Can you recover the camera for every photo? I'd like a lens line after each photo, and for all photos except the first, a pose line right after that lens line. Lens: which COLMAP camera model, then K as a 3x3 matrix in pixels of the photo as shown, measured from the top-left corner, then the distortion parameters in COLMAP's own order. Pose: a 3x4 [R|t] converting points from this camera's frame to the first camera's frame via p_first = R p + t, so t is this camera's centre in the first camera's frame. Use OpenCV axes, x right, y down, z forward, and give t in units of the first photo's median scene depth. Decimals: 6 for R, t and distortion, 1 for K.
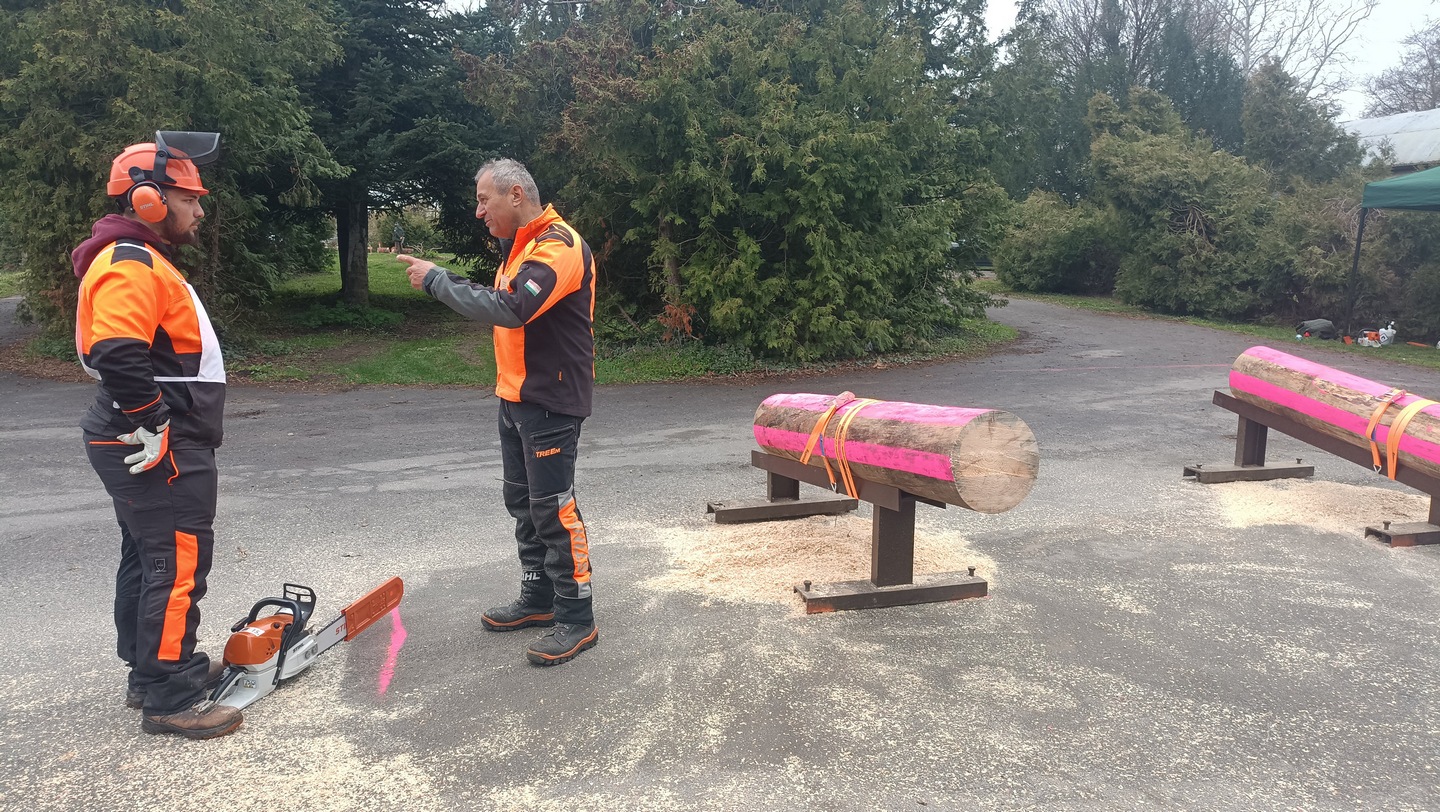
lens RADIAL K [[1059.4, 0, 718.3], [0, 1059.4, 392.0], [0, 0, 1]] dist [0.043048, -0.035879]
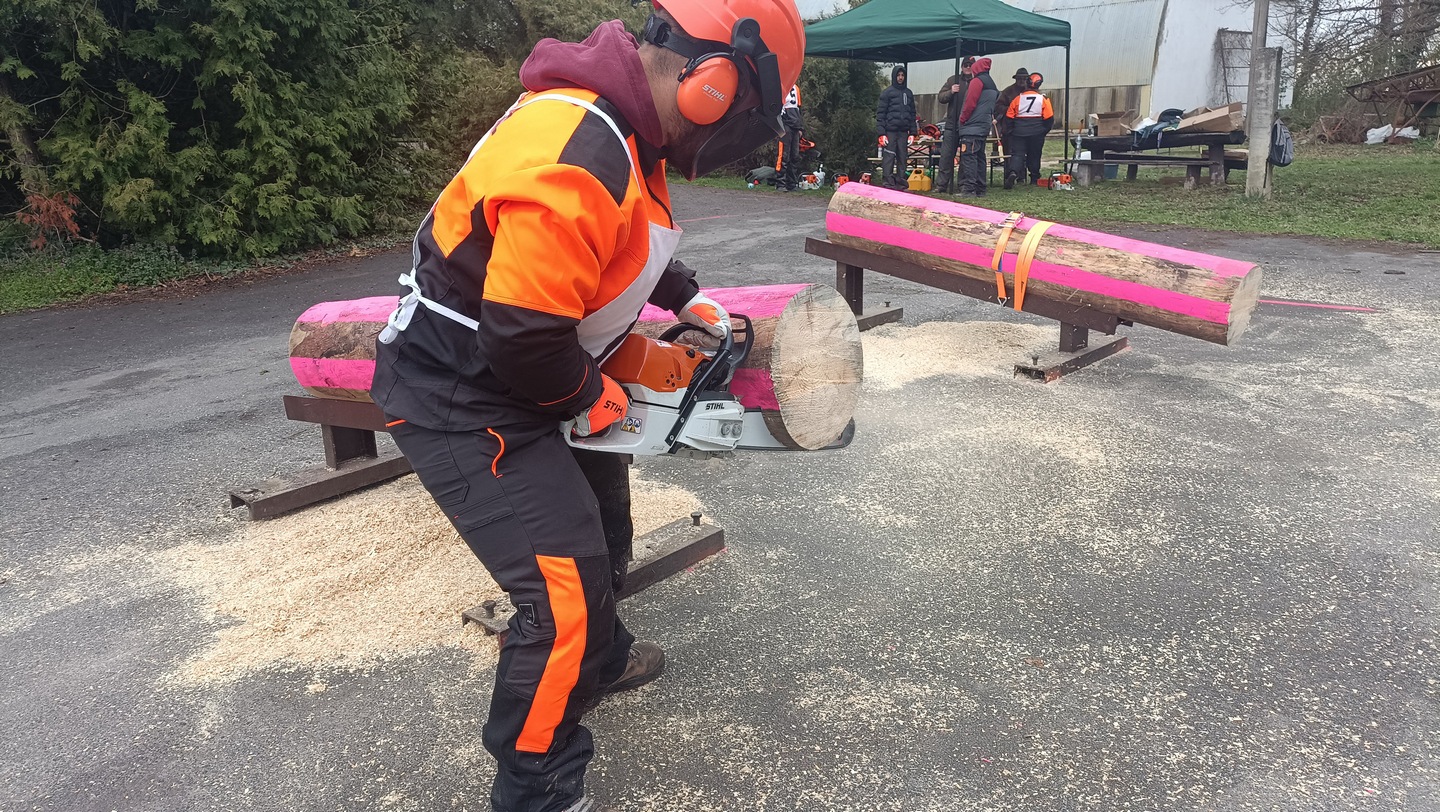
lens RADIAL K [[1059.4, 0, 718.3], [0, 1059.4, 392.0], [0, 0, 1]] dist [0.043048, -0.035879]
pose [[0.852003, -0.168988, 0.495513, -0.034374], [0.112640, 0.983477, 0.141723, -0.004887], [-0.511275, -0.064934, 0.856961, 0.166130]]
